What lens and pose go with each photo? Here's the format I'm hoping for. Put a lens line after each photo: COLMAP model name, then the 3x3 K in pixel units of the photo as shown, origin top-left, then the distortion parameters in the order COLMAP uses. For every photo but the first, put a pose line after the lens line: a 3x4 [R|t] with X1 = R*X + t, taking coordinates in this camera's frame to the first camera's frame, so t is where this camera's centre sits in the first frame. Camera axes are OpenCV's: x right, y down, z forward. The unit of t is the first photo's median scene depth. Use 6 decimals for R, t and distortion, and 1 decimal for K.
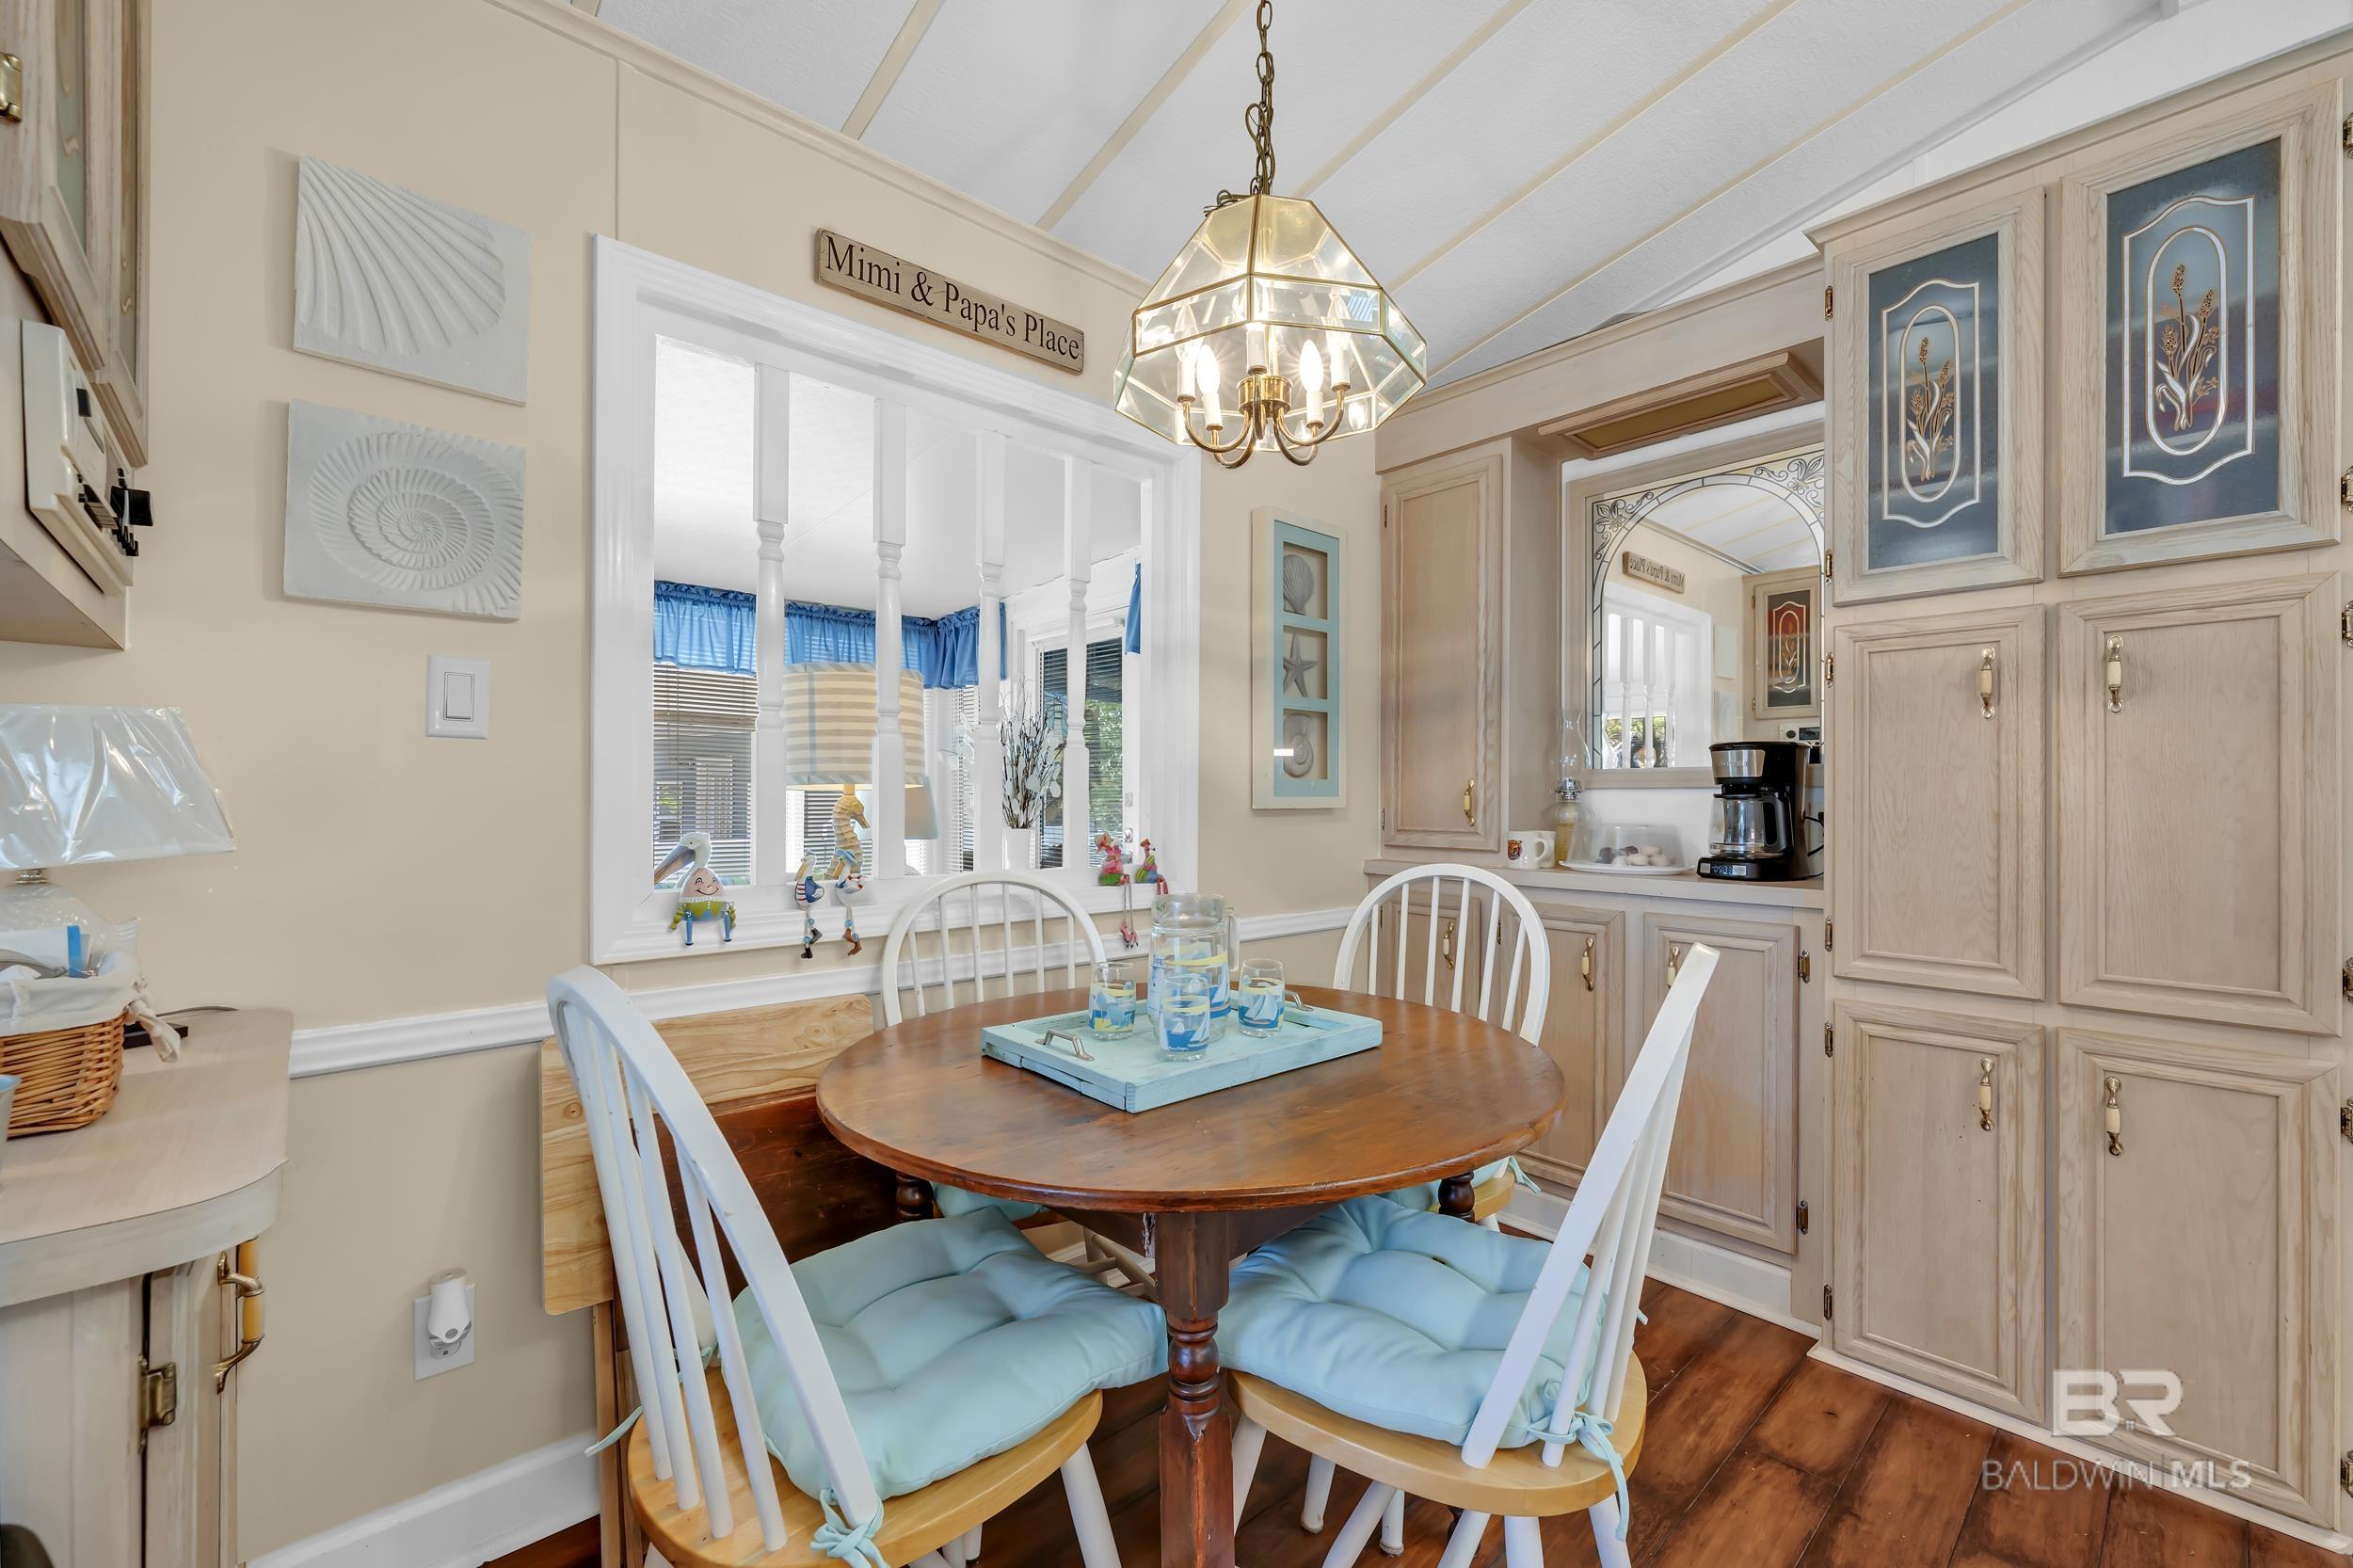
lens RADIAL K [[971.5, 0, 1173.6], [0, 971.5, 794.6], [0, 0, 1]] dist [-0.000134, 0.000031]
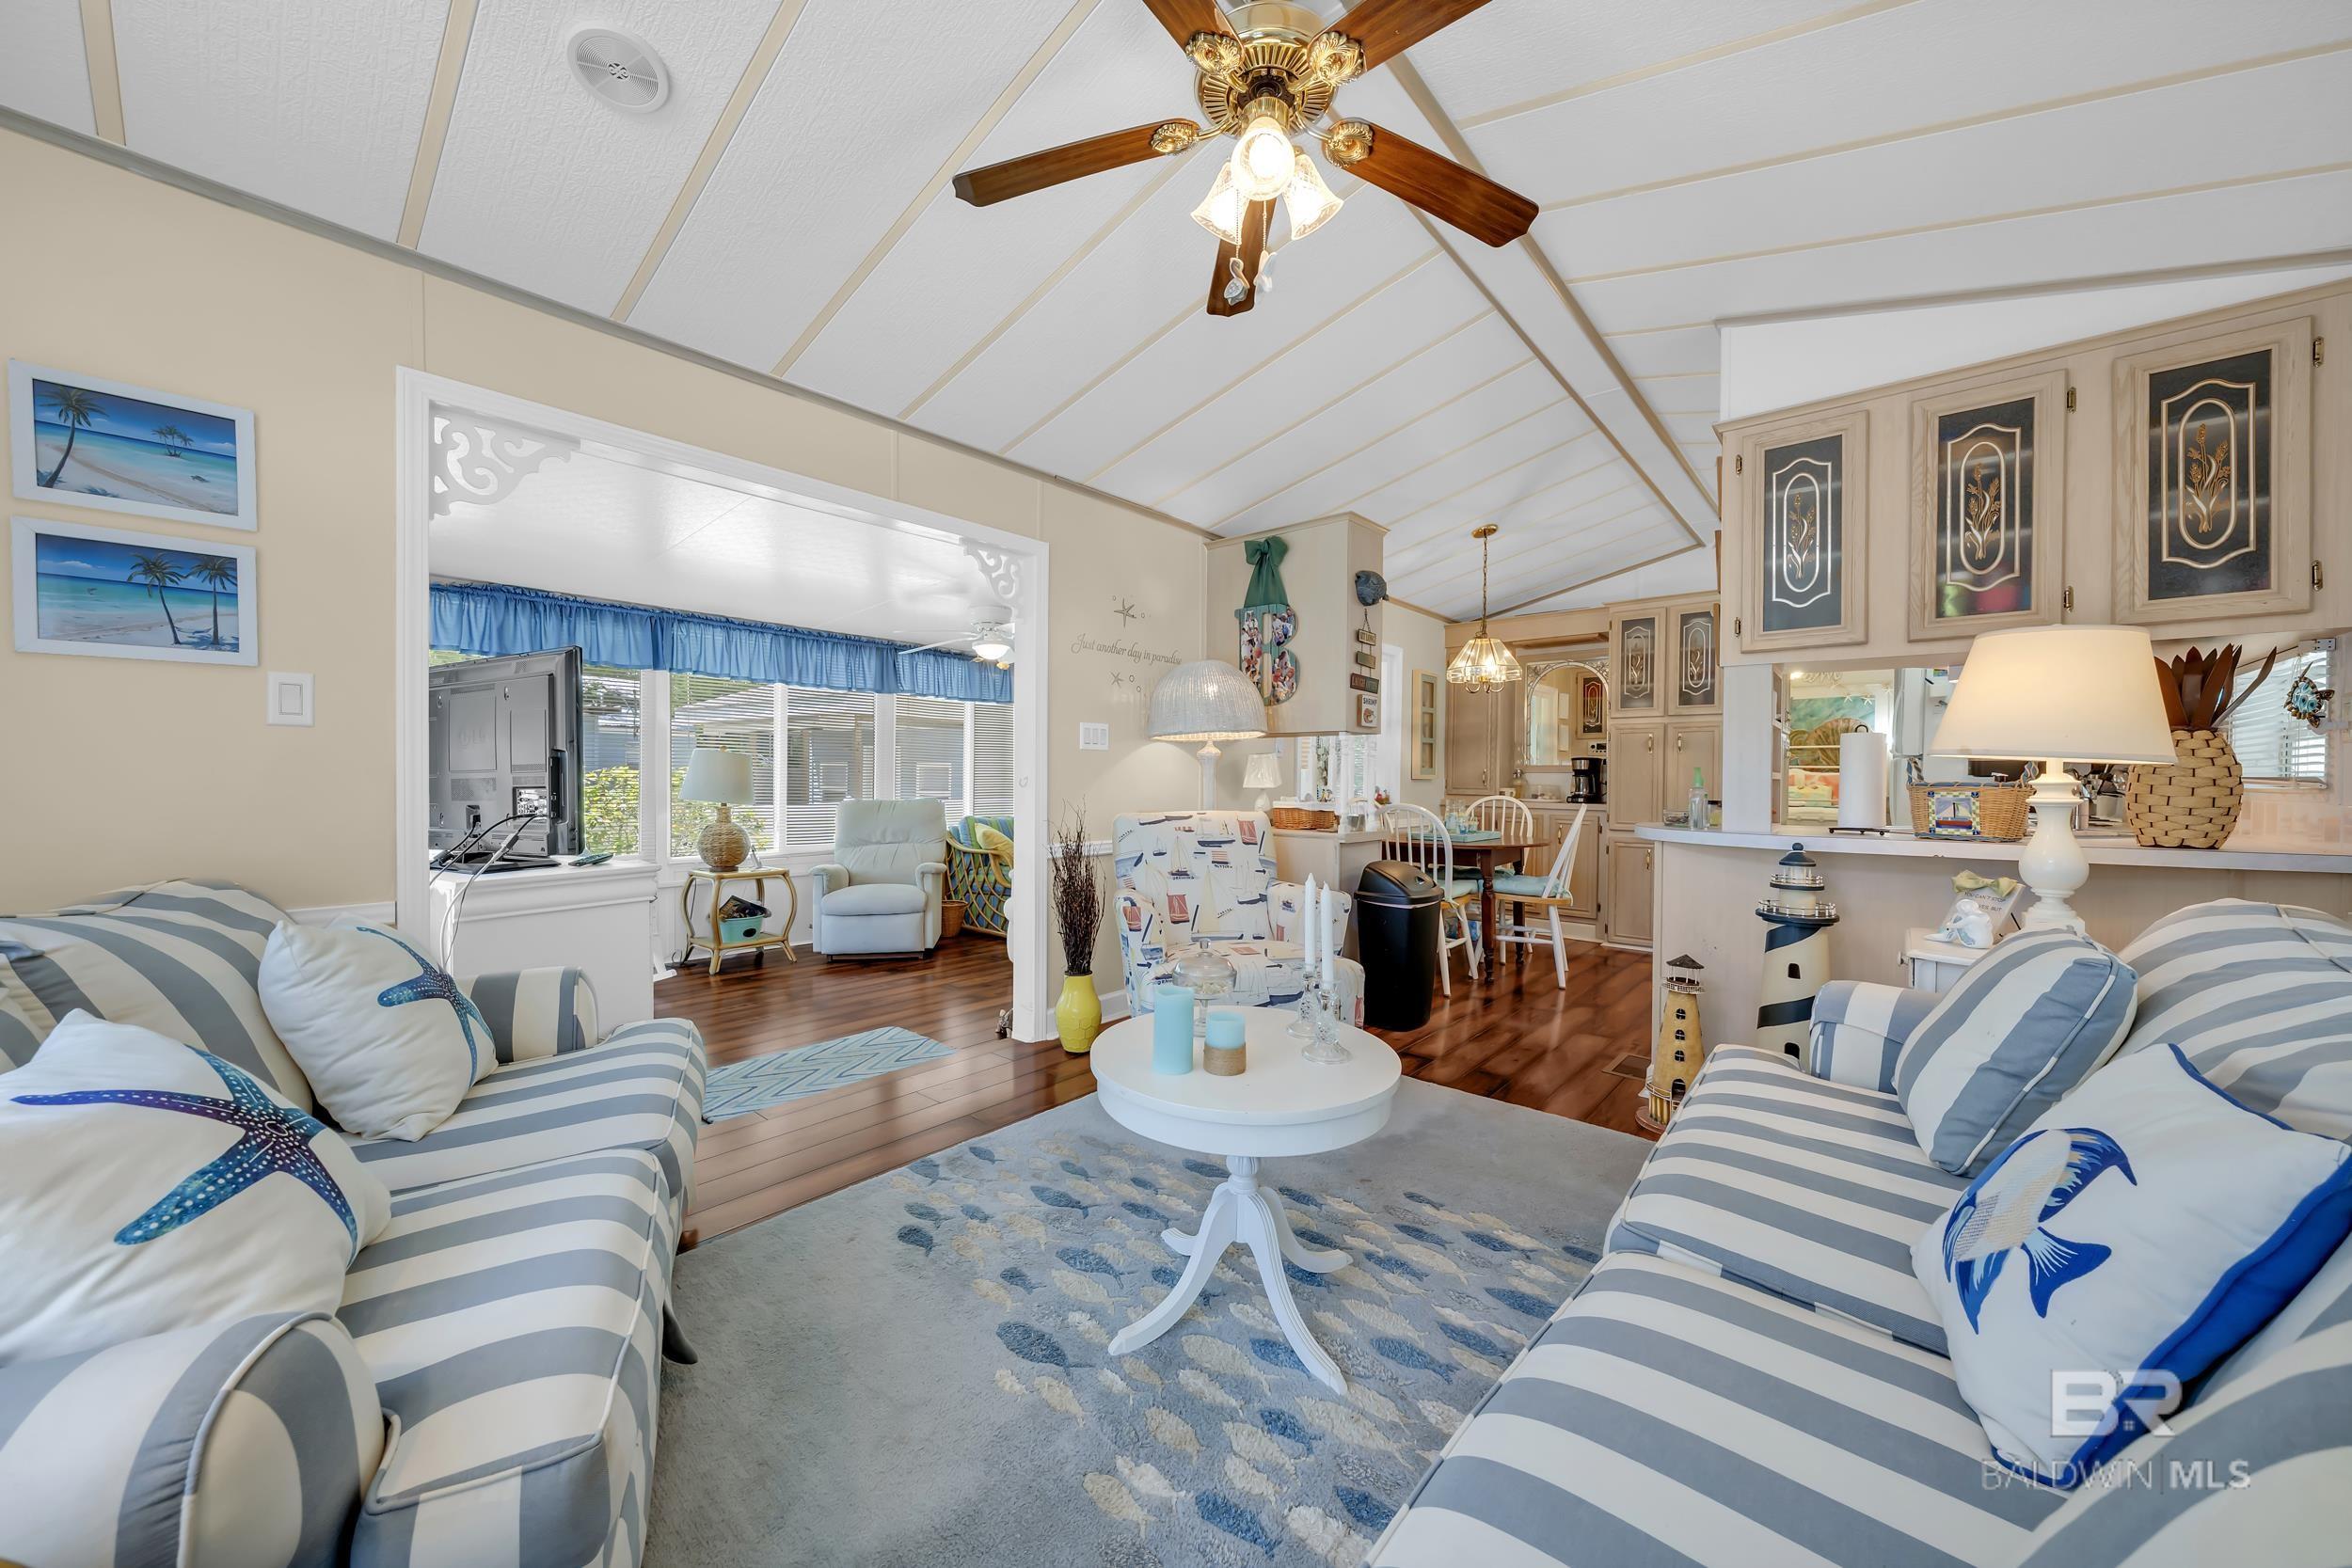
lens RADIAL K [[823.9, 0, 1179.2], [0, 823.9, 786.5], [0, 0, 1]] dist [0.000863, 0.000027]
pose [[0.994055, 0.003511, 0.108819, -0.958378], [-0.004858, 0.999915, 0.012122, 0.010945], [-0.108767, -0.012579, 0.993988, -1.442722]]
